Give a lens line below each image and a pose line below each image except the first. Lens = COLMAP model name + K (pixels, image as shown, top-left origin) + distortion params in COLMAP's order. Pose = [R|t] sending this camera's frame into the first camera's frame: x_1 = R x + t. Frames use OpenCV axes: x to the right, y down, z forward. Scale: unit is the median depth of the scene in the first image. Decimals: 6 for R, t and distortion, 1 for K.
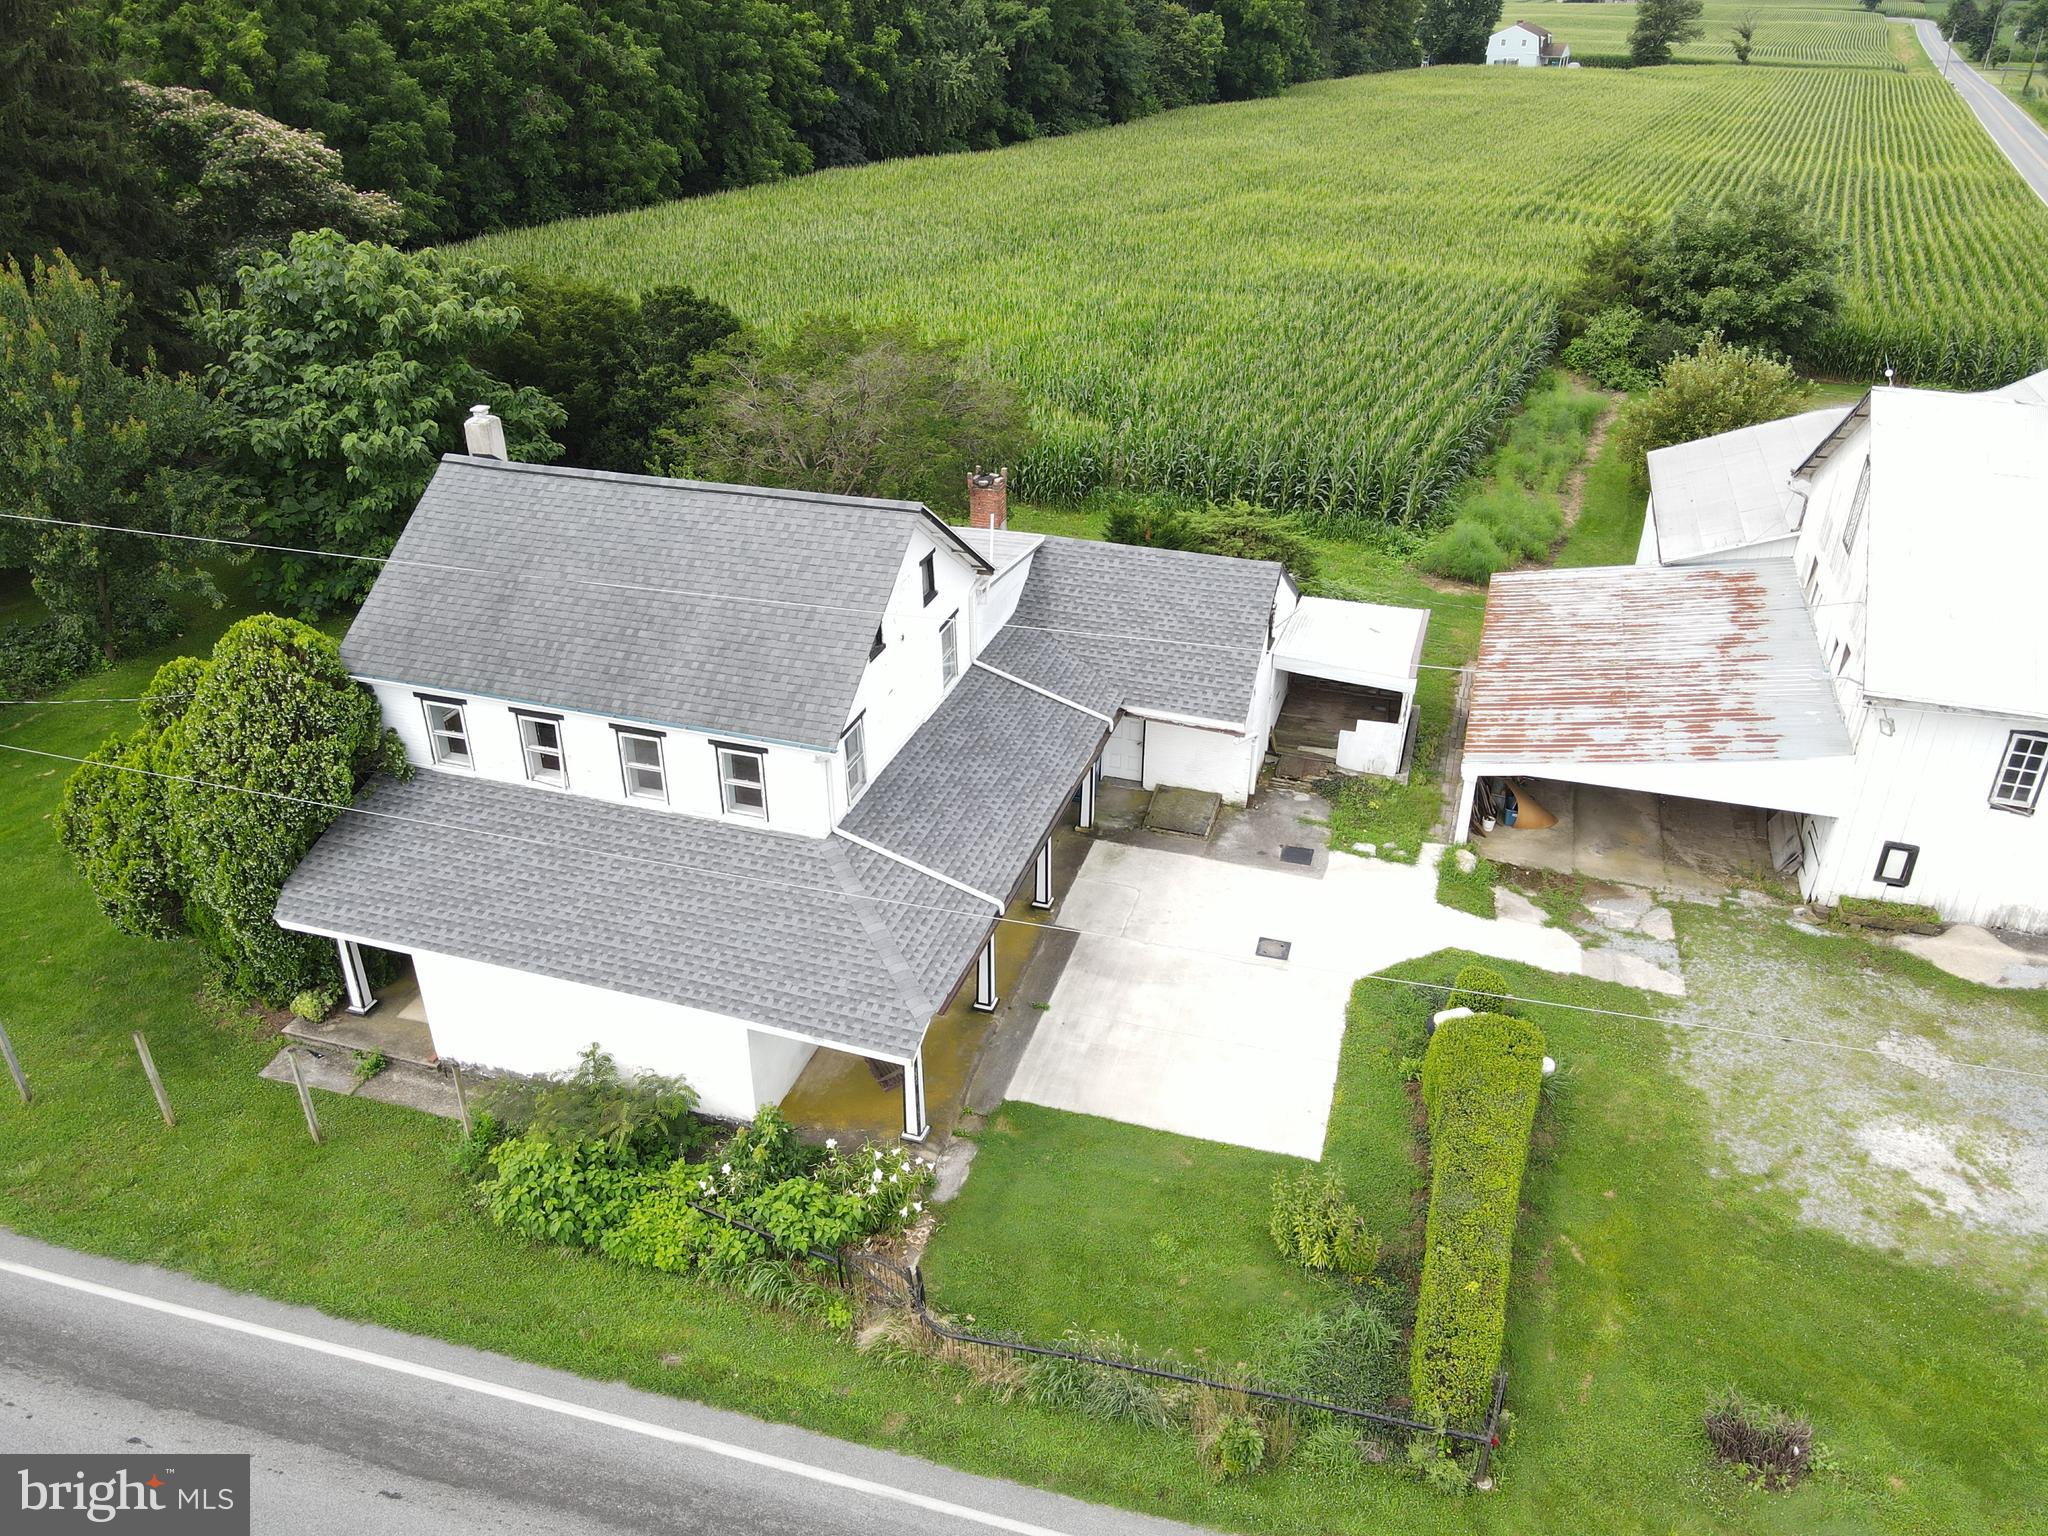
lens RADIAL K [[1503.4, 0, 1015.6], [0, 1503.4, 761.5], [0, 0, 1]] dist [0.006934, 0.007216]
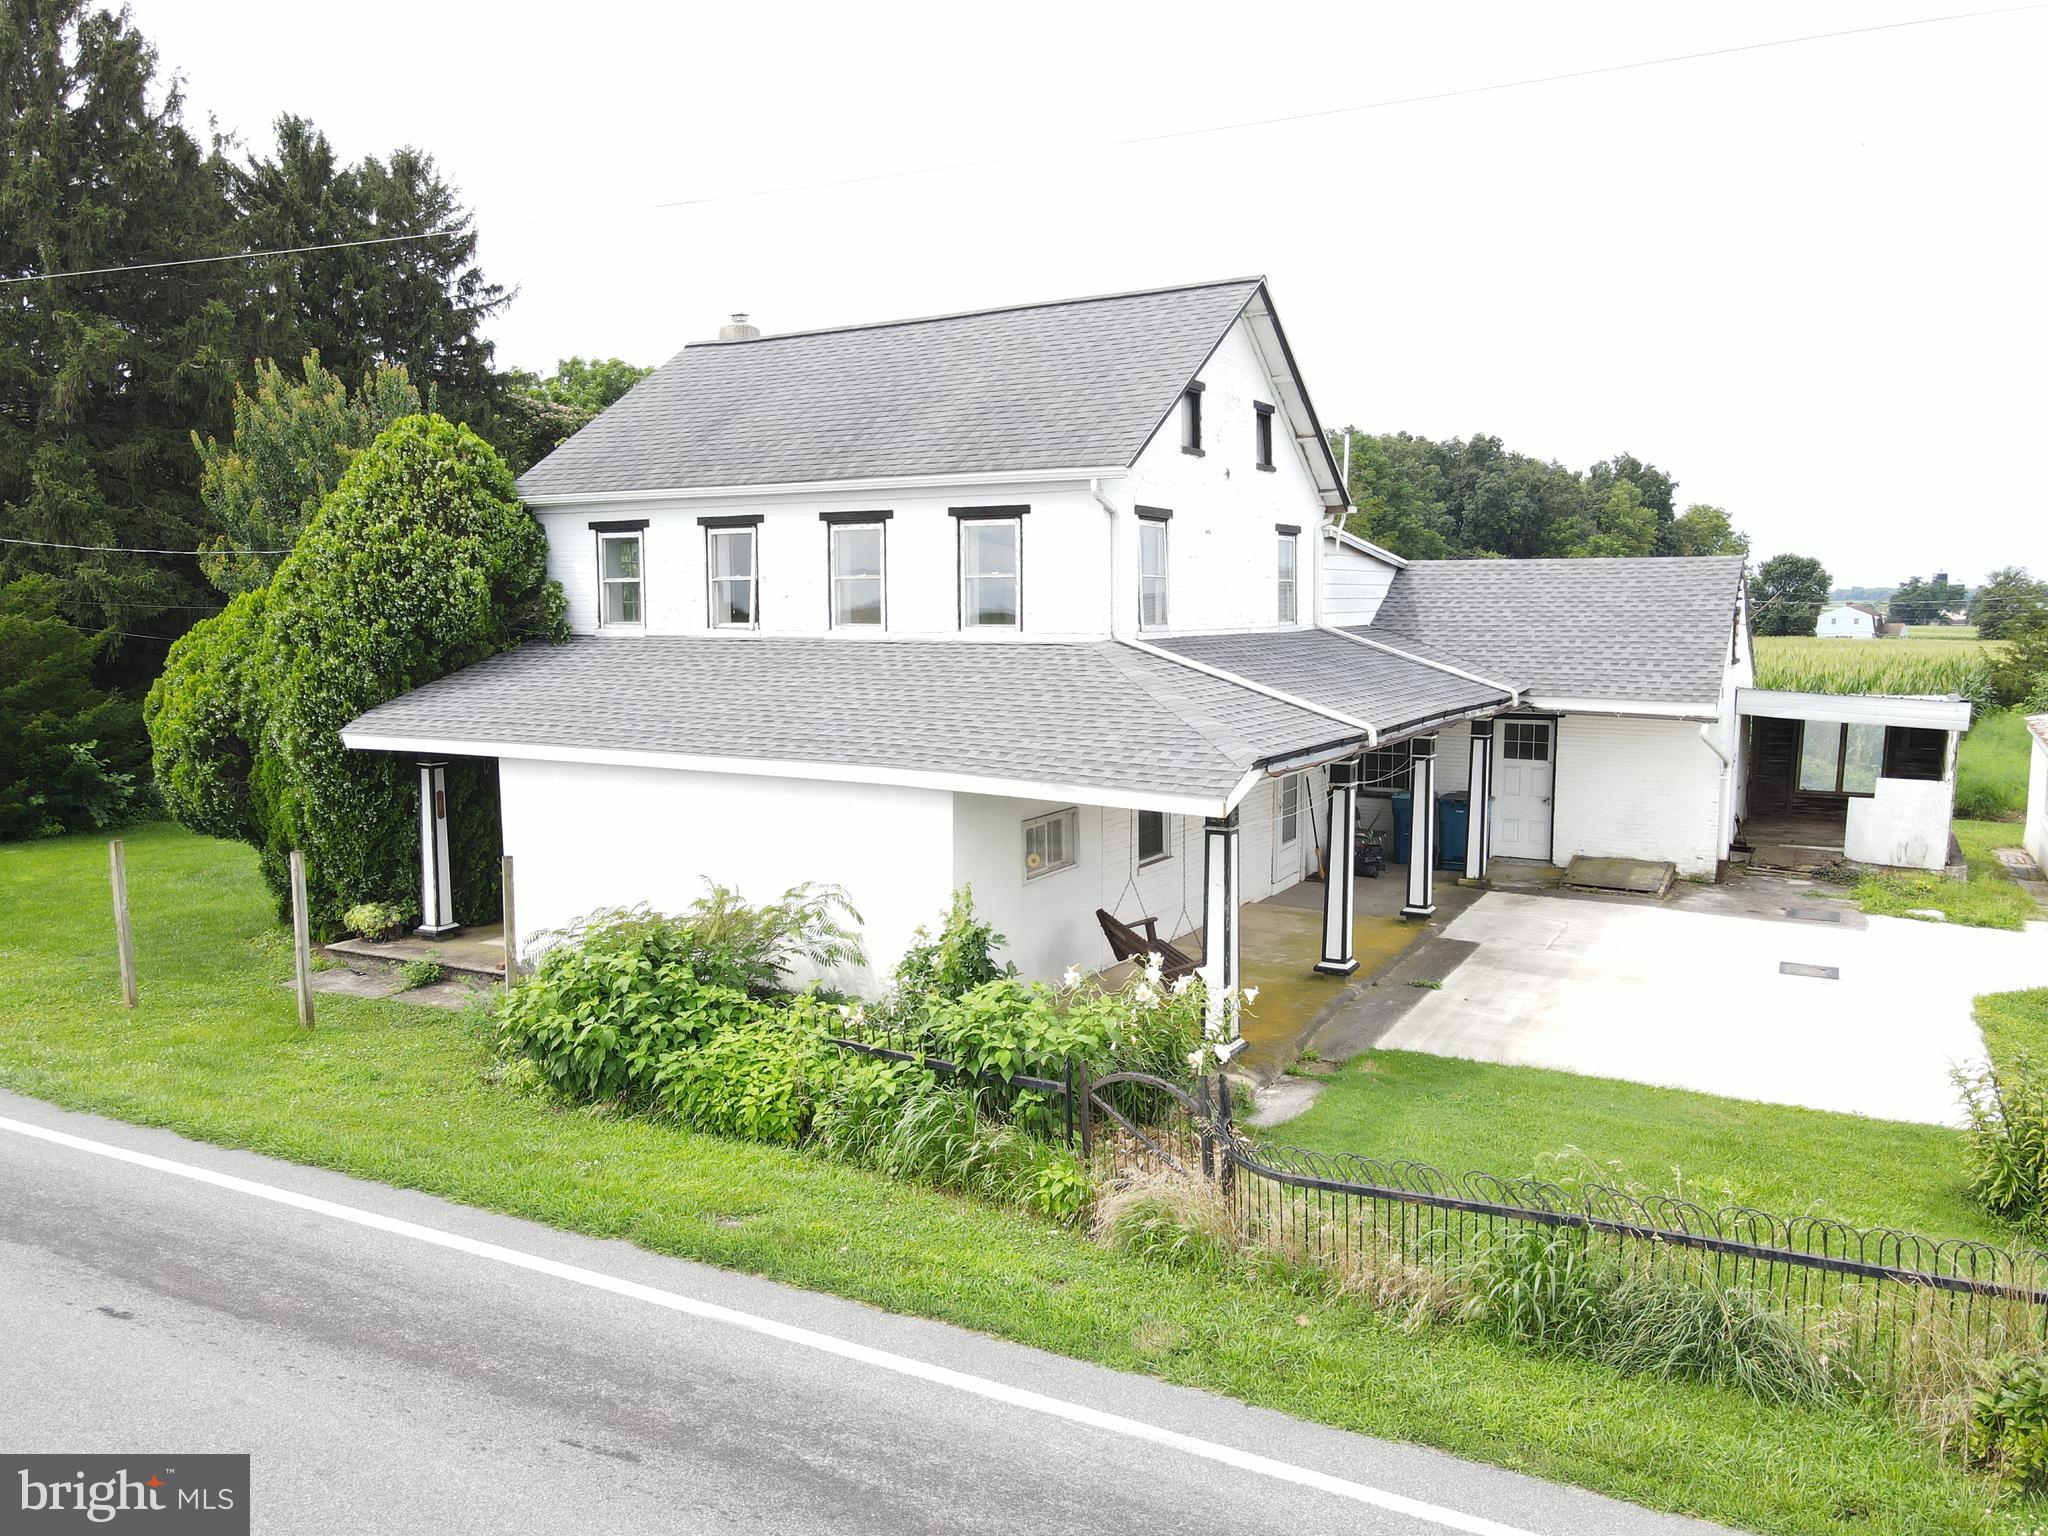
lens RADIAL K [[1503.4, 0, 1018.3], [0, 1503.4, 762.8], [0, 0, 1]] dist [0.006934, 0.007216]
pose [[0.979497, 0.019119, -0.200551, -0.025878], [-0.094977, 0.921740, -0.375999, 0.339248], [0.177667, 0.387338, 0.904657, 0.386673]]
